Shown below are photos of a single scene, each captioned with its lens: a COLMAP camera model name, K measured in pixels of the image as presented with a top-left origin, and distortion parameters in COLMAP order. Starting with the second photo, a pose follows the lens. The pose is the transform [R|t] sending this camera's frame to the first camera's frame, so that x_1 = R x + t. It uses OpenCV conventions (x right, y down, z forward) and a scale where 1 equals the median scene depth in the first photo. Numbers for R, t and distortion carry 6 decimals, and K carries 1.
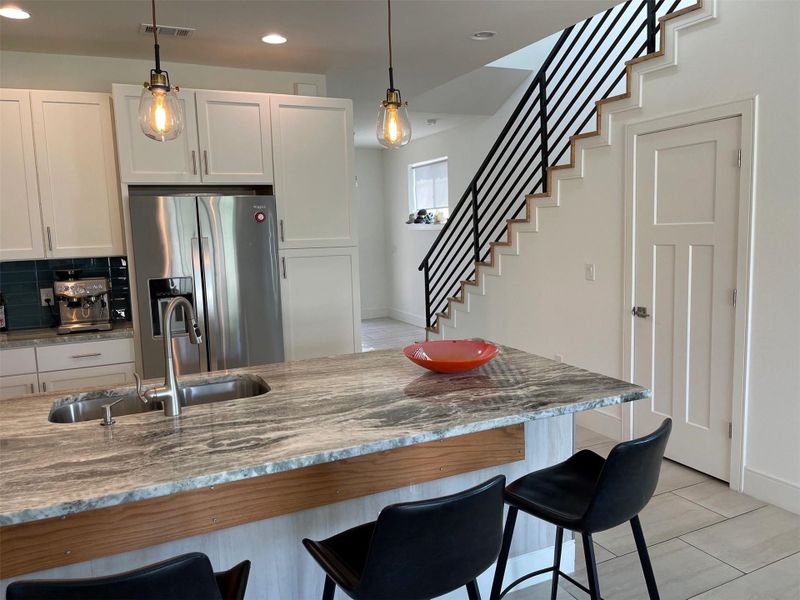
lens RADIAL K [[603.3, 0, 398.7], [0, 603.3, 299.1], [0, 0, 1]] dist [0.012558, 0.001203]
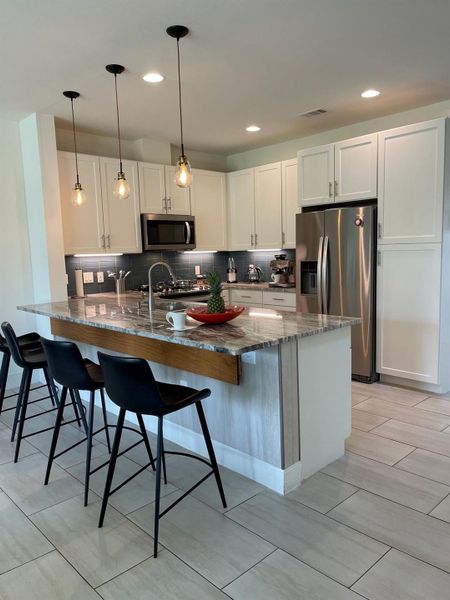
lens RADIAL K [[452.4, 0, 224.1], [0, 452.4, 301.8], [0, 0, 1]] dist [0.012558, 0.001203]
pose [[0.306009, 0.130600, -0.943028, 0.764721], [-0.093855, 0.989859, 0.106630, -0.033932], [0.947391, 0.055878, 0.315163, 0.383052]]
